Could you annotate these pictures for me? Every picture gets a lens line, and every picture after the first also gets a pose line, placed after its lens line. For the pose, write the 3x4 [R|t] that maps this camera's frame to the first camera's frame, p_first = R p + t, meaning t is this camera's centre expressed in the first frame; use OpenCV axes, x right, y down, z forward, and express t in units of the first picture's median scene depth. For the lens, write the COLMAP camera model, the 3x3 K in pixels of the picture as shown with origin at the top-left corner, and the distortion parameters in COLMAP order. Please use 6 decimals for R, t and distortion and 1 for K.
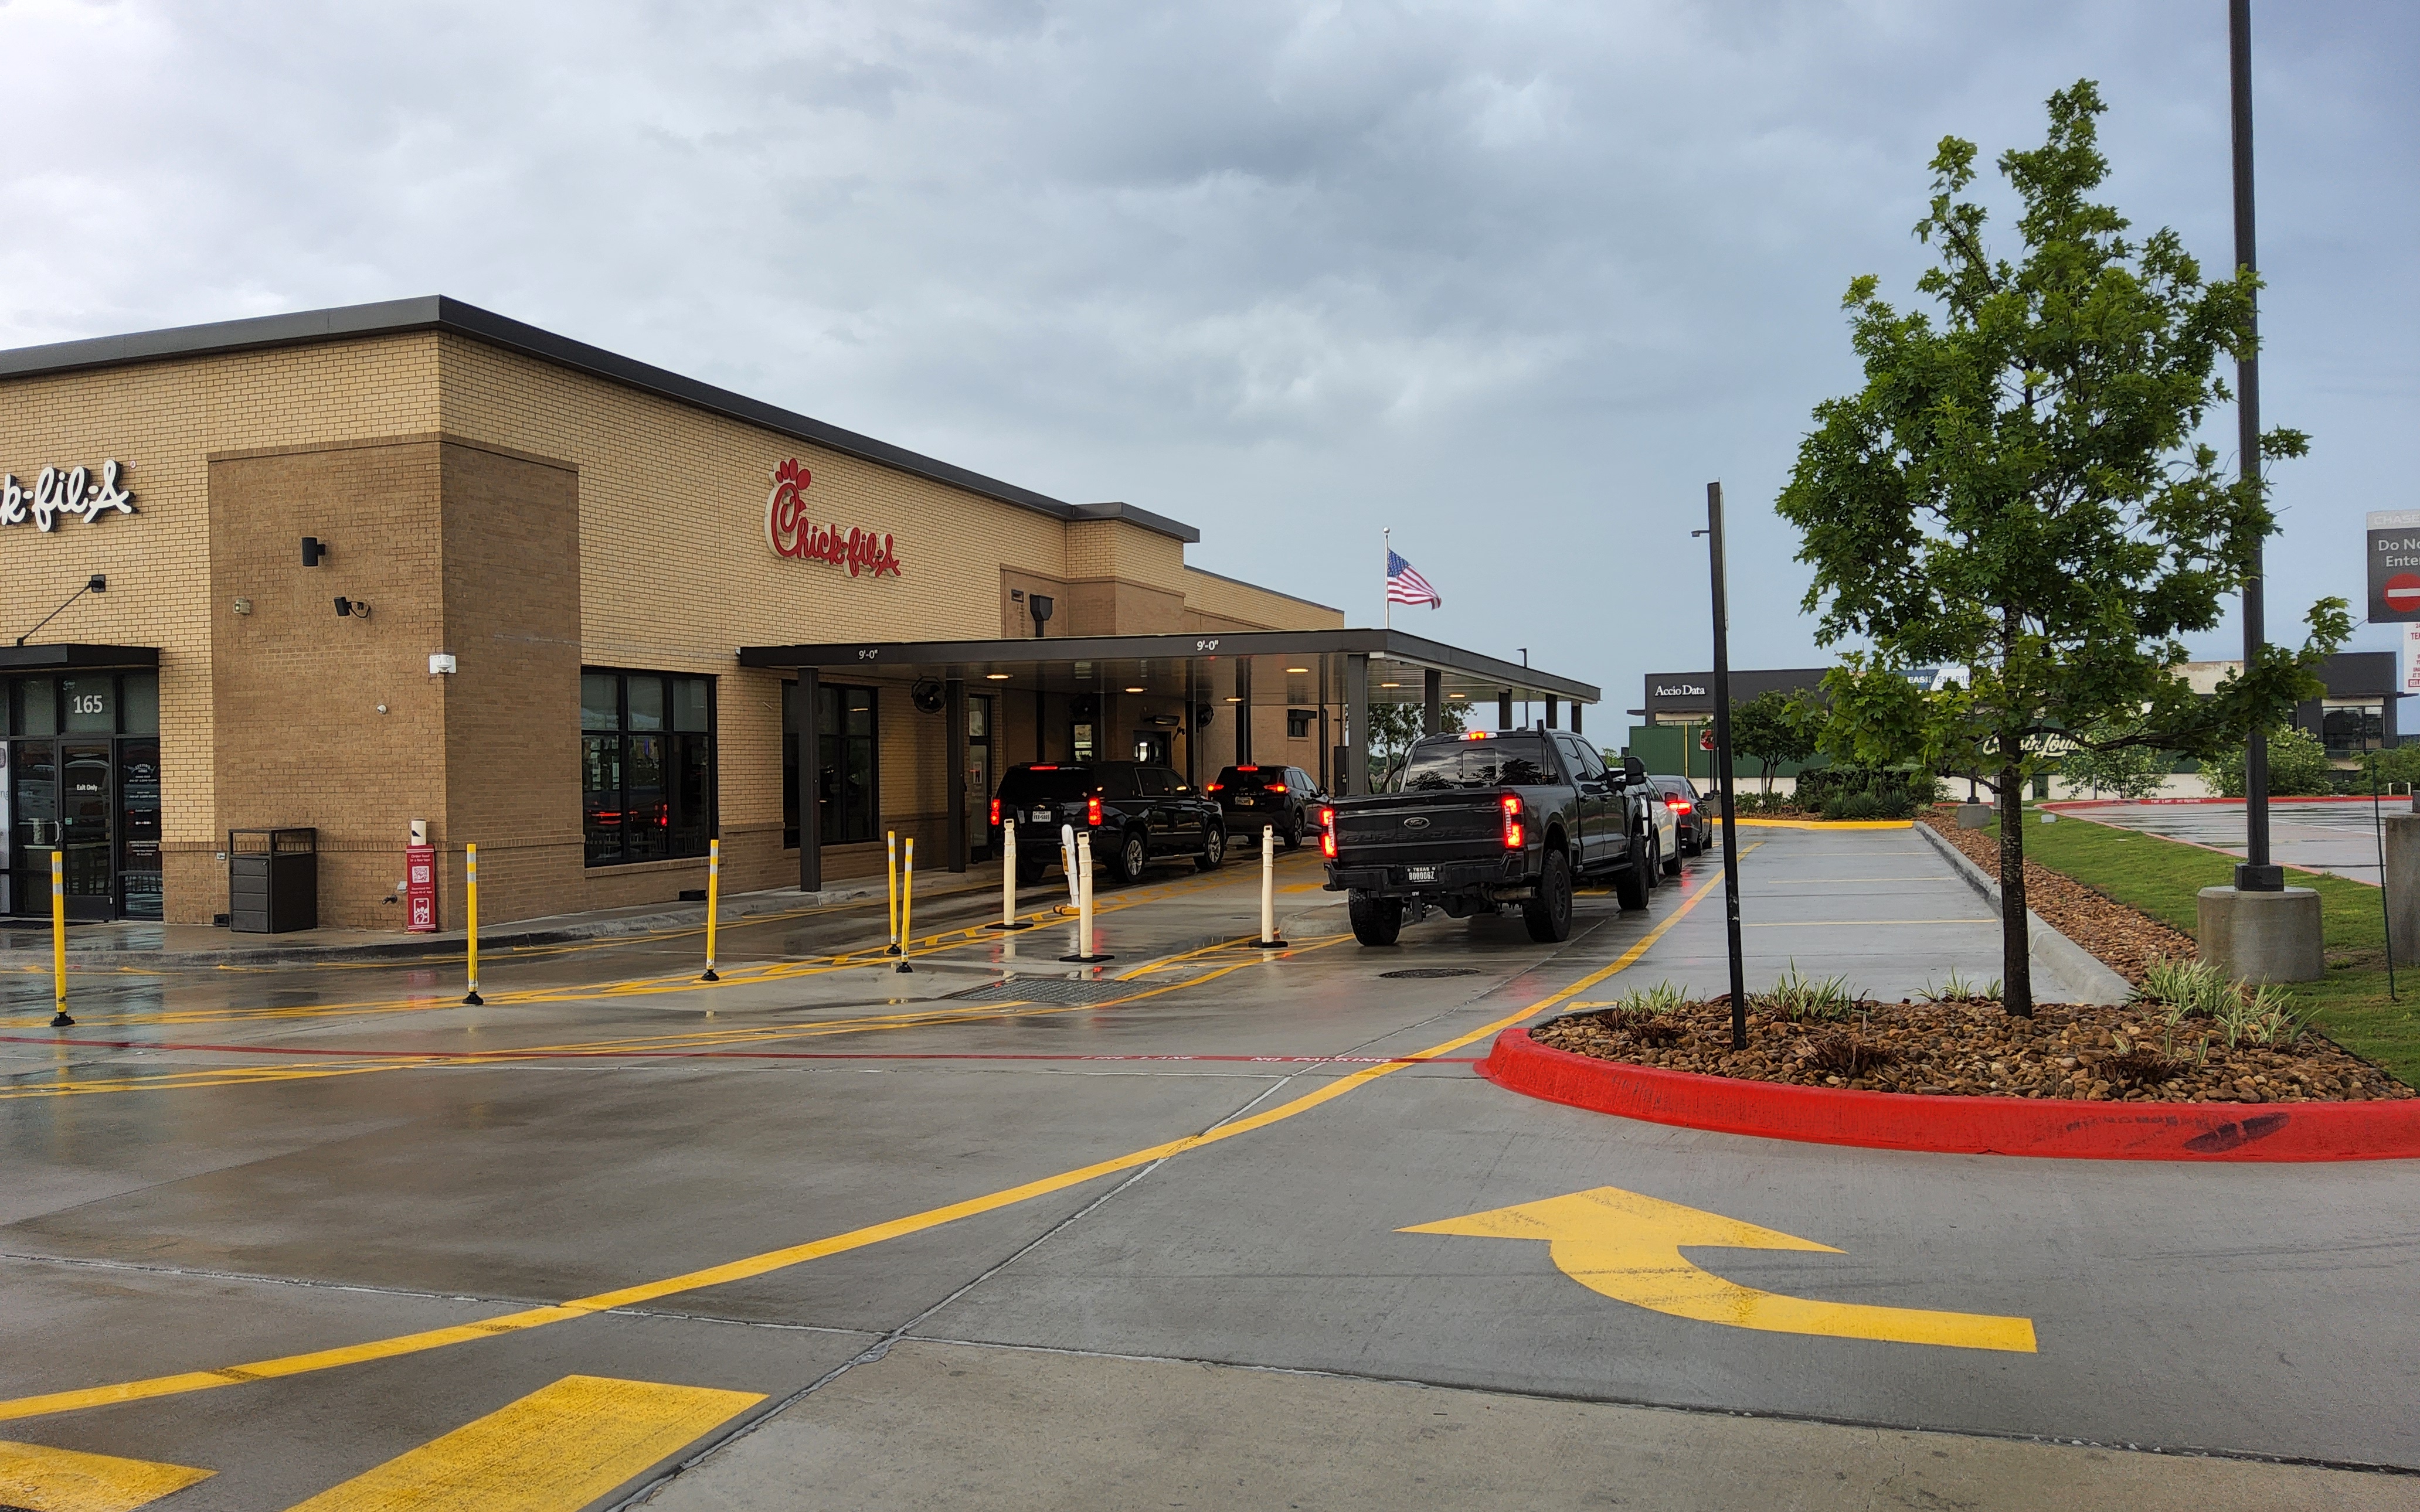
lens RADIAL K [[1829.4, 0, 1190.5], [0, 1829.4, 770.0], [0, 0, 1]] dist [0.026267, -0.055522]
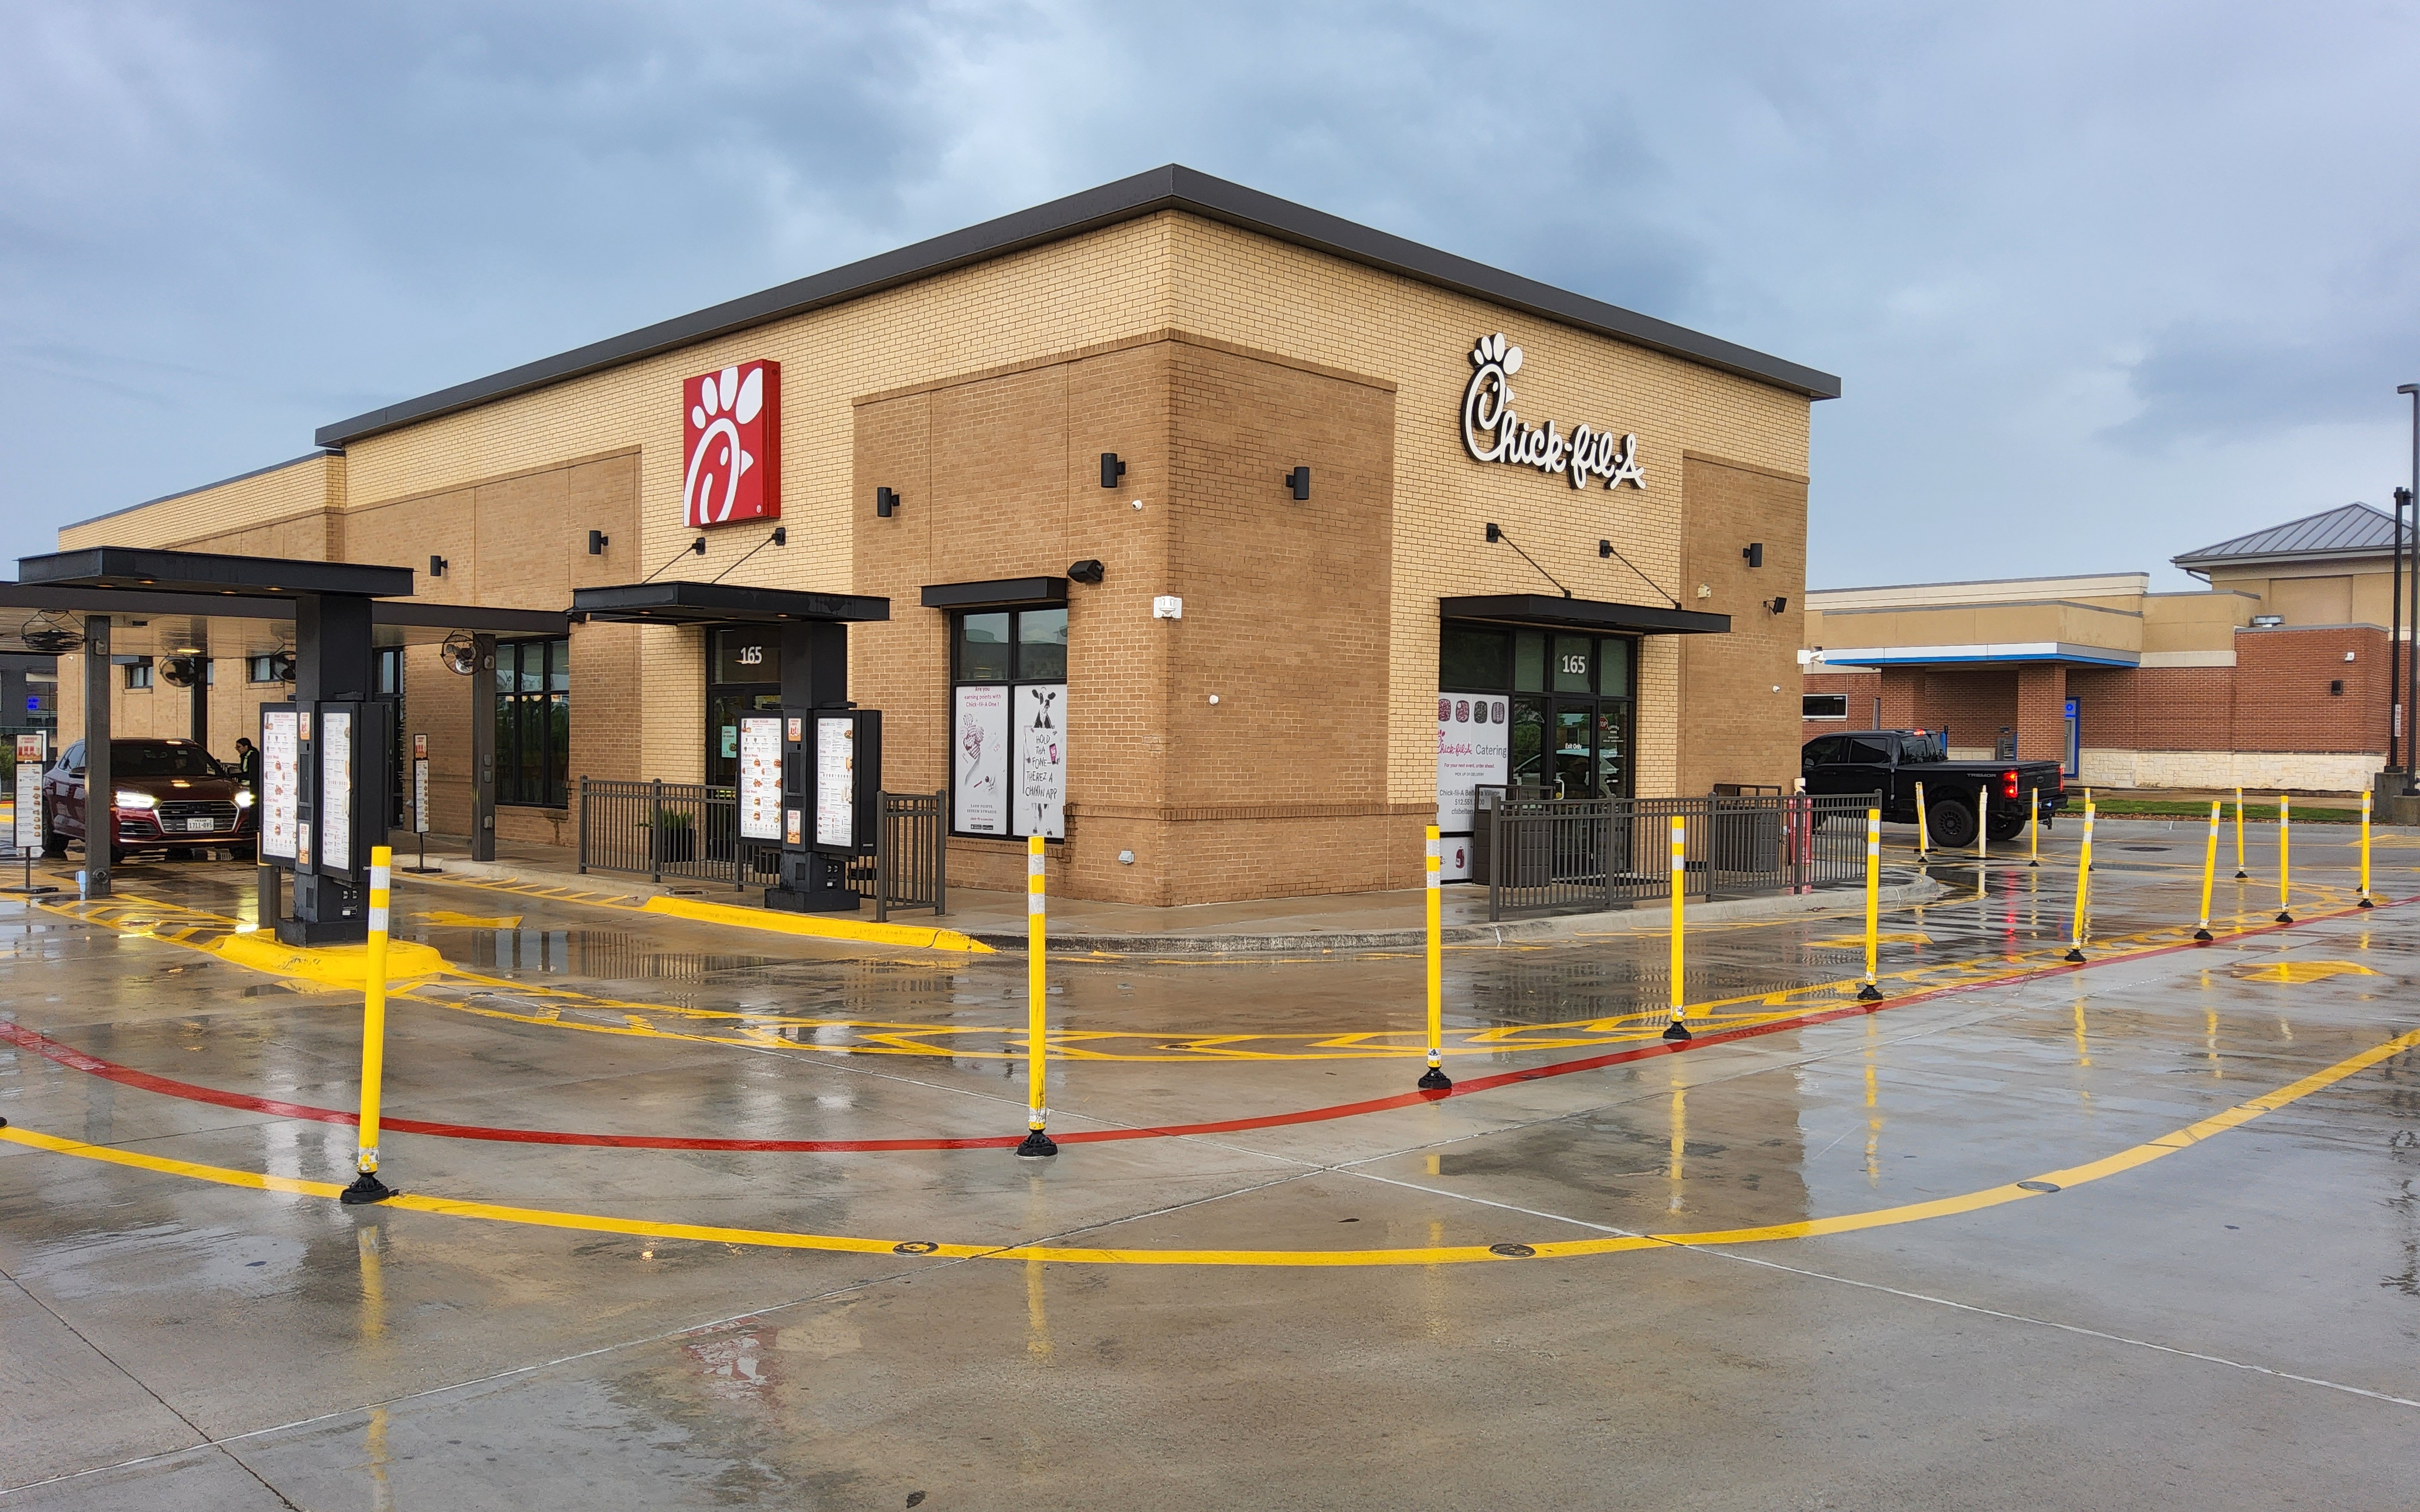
lens RADIAL K [[1829.4, 0, 1217.4], [0, 1829.4, 758.1], [0, 0, 1]] dist [0.026267, -0.055522]
pose [[0.435942, 0.008130, 0.899938, -1.620867], [-0.027224, 0.999621, 0.004157, 0.018623], [-0.899563, -0.026312, 0.435998, 0.742391]]
